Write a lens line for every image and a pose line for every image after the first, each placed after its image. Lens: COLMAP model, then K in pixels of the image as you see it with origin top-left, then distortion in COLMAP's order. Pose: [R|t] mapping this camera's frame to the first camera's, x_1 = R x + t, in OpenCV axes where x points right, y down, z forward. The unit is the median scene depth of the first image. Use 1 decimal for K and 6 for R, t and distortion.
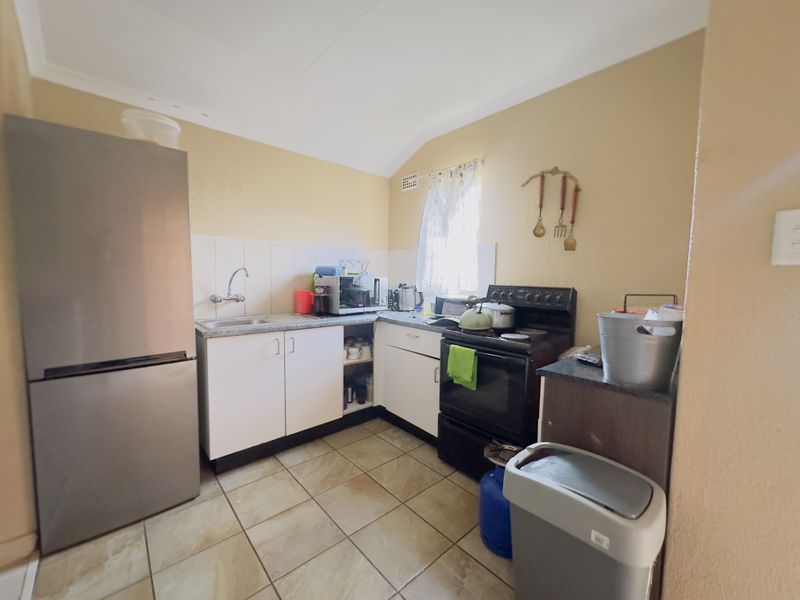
lens RADIAL K [[324.3, 0, 400.0], [0, 324.3, 300.0], [0, 0, 1]] dist [-0.000173, -0.000097]
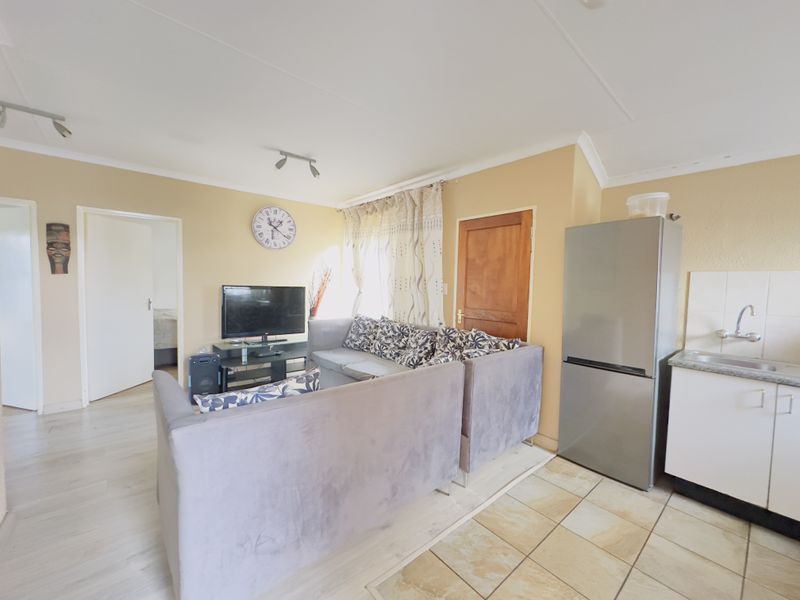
lens RADIAL K [[324.3, 0, 400.0], [0, 324.3, 300.0], [0, 0, 1]] dist [-0.000173, -0.000097]
pose [[-0.030012, 0.035736, -0.998911, 0.498070], [-0.097919, 0.994449, 0.038518, -0.056394], [0.994742, 0.098969, -0.026346, 0.032345]]
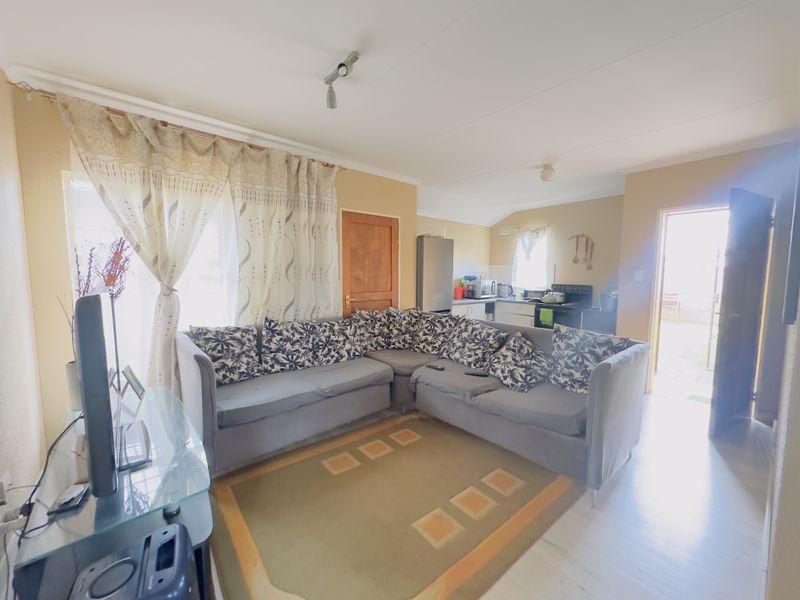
lens RADIAL K [[324.3, 0, 400.0], [0, 324.3, 300.0], [0, 0, 1]] dist [-0.000173, -0.000097]
pose [[0.999333, -0.006753, -0.035881, -0.776668], [0.007279, 0.999868, 0.014536, 0.025700], [0.035778, -0.014788, 0.999250, -1.421184]]
